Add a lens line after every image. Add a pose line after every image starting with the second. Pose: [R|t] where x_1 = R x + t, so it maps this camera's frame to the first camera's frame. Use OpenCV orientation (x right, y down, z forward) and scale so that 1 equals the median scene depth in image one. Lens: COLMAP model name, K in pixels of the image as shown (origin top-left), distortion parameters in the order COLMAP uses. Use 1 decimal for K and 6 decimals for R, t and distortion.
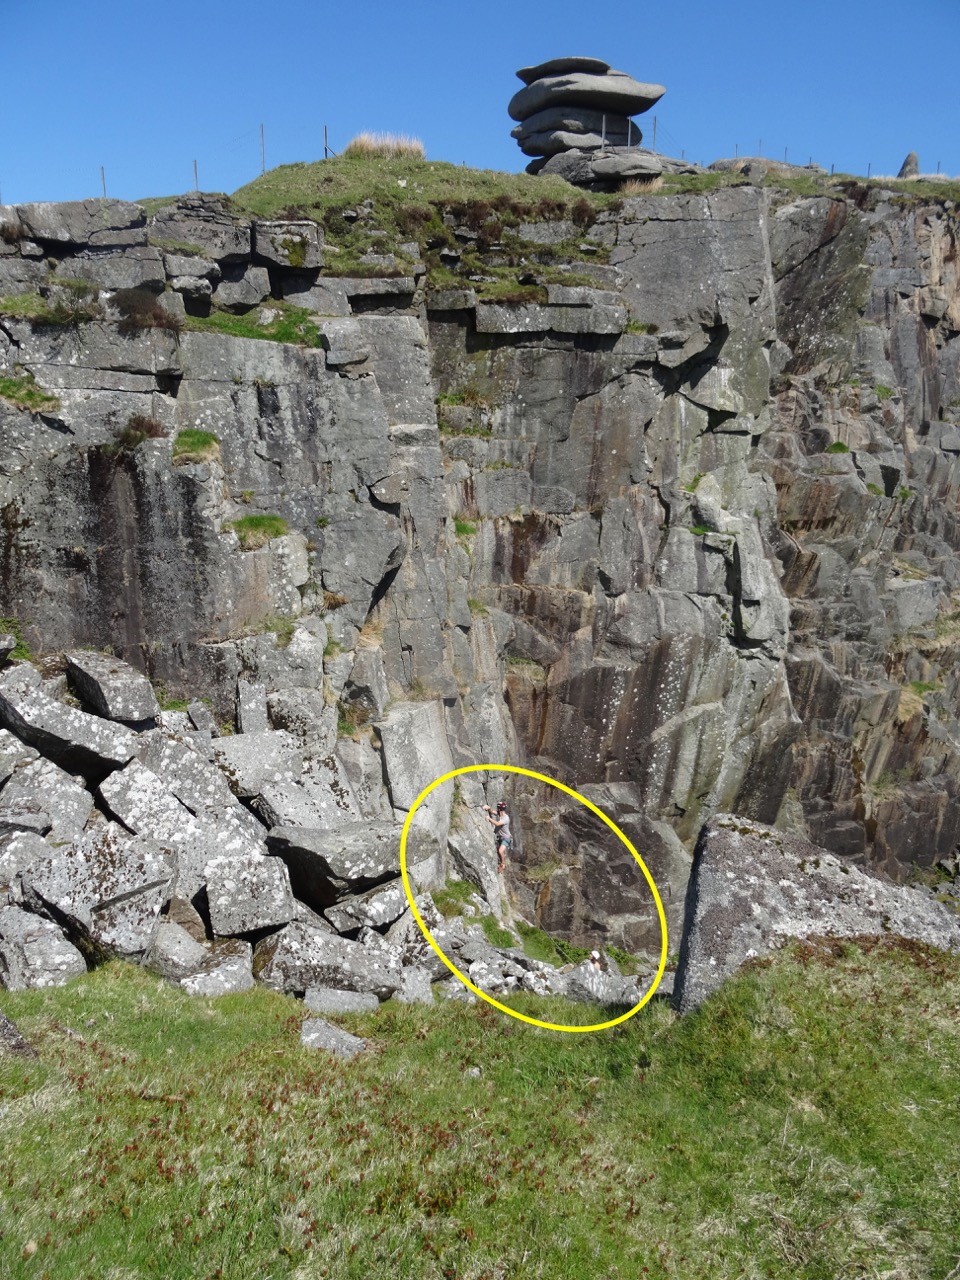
lens RADIAL K [[892.9, 0, 480.0], [0, 892.9, 640.0], [0, 0, 1]] dist [-0.004524, -0.002791]
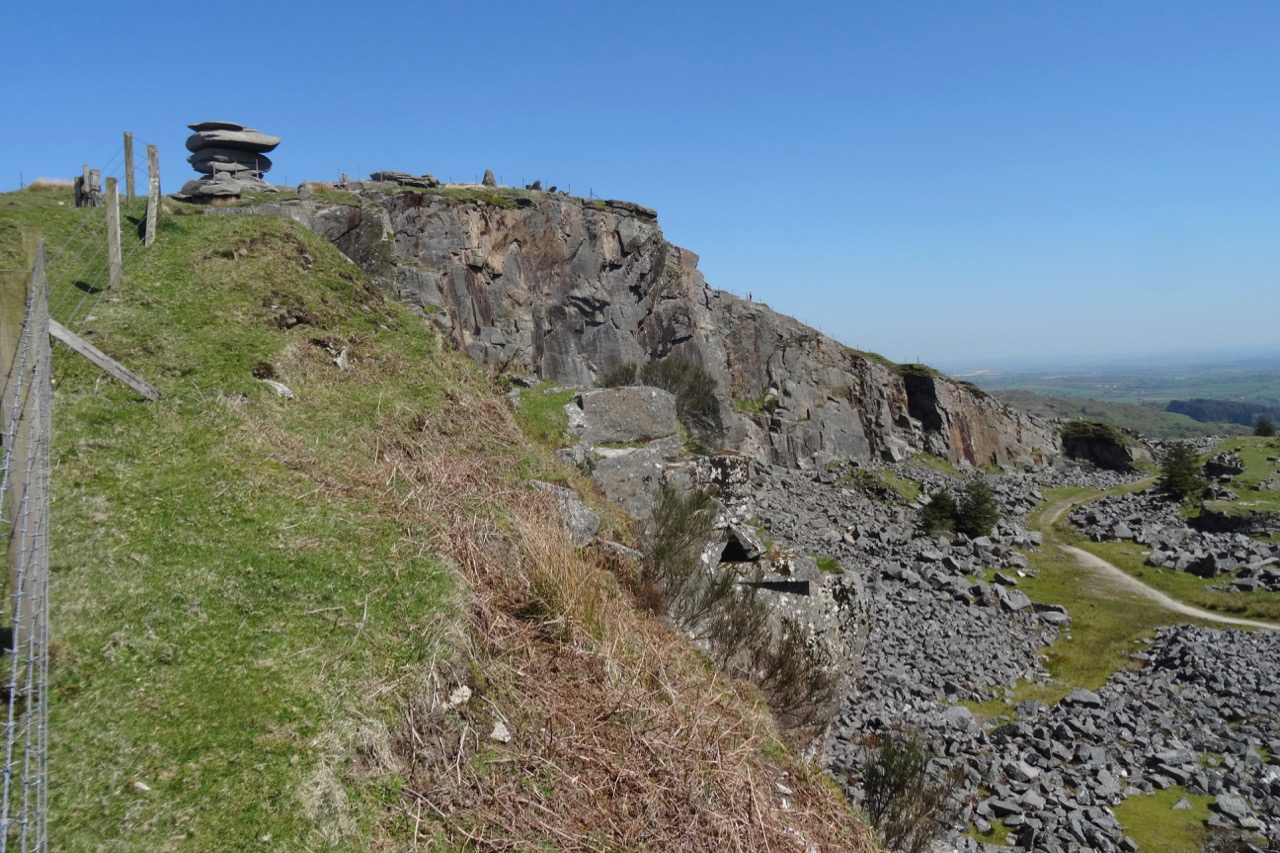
lens RADIAL K [[913.2, 0, 641.2], [0, 913.2, 375.1], [0, 0, 1]] dist [0.001938, -0.002691]
pose [[0.949069, -0.048757, 0.311274, 0.454186], [0.119550, 0.969799, -0.212599, 0.400966], [-0.291507, 0.238984, 0.926234, -1.063021]]
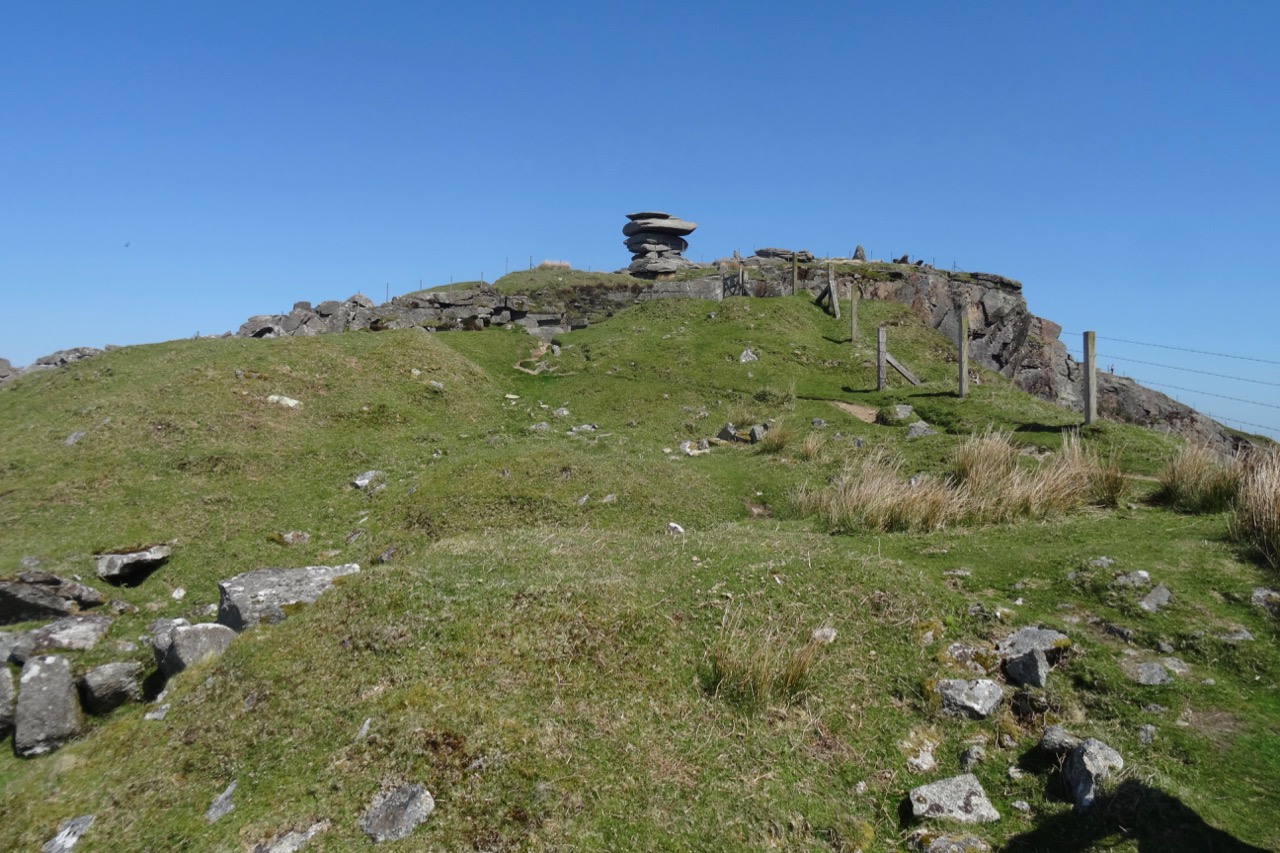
lens RADIAL K [[913.2, 0, 641.2], [0, 913.2, 375.1], [0, 0, 1]] dist [0.001938, -0.002691]
pose [[0.999694, 0.011054, -0.022112, 0.199418], [-0.017162, 0.954134, -0.298888, 0.513826], [0.017794, 0.299176, 0.954032, -1.370642]]
